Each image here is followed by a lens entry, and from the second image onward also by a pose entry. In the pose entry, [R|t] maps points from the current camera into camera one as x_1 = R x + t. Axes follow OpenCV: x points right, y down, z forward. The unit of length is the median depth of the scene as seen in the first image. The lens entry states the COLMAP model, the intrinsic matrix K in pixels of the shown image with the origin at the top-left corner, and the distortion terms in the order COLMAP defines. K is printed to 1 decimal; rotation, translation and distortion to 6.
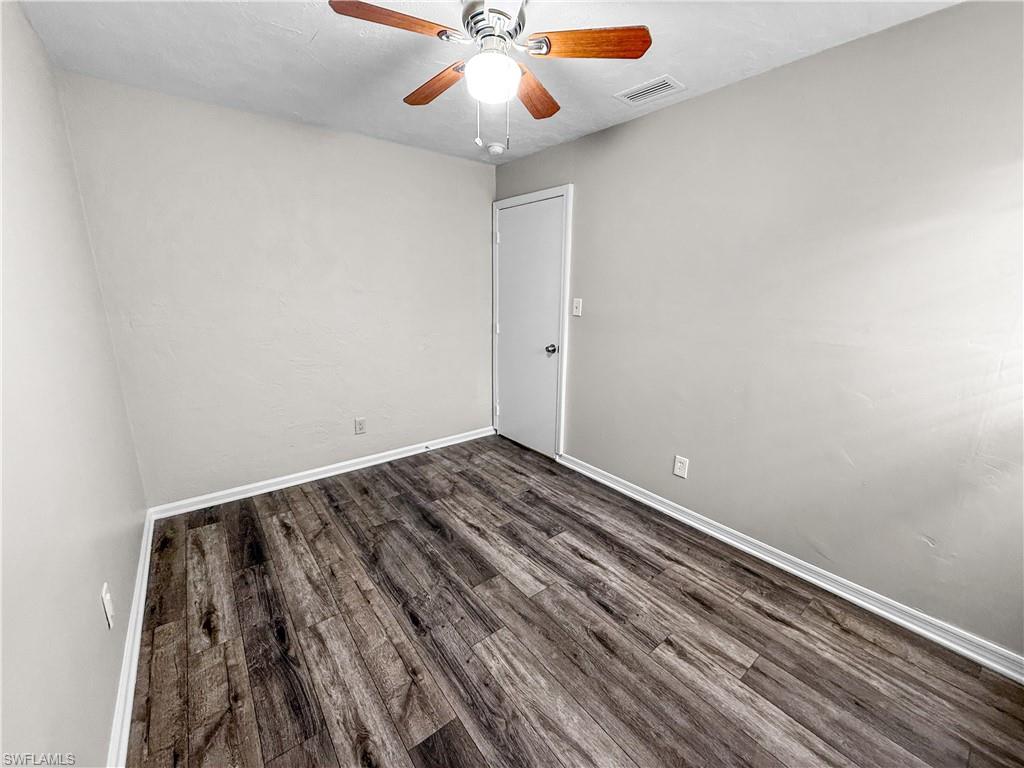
lens RADIAL K [[412.1, 0, 511.5], [0, 412.1, 383.3], [0, 0, 1]] dist [0.000867, -0.000150]
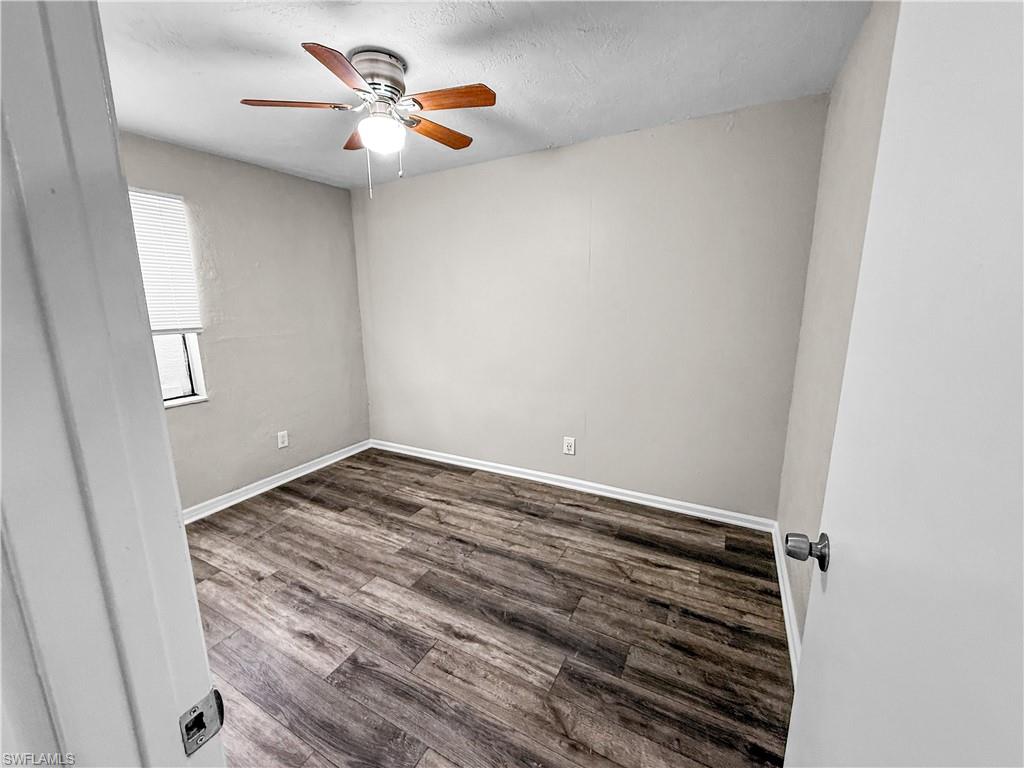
lens RADIAL K [[412.1, 0, 512.9], [0, 412.1, 383.2], [0, 0, 1]] dist [0.000867, -0.000150]
pose [[-0.915116, 0.083981, -0.394347, 0.096242], [-0.086690, 0.914208, 0.395864, -0.424241], [0.393761, 0.396448, -0.829326, 1.772017]]
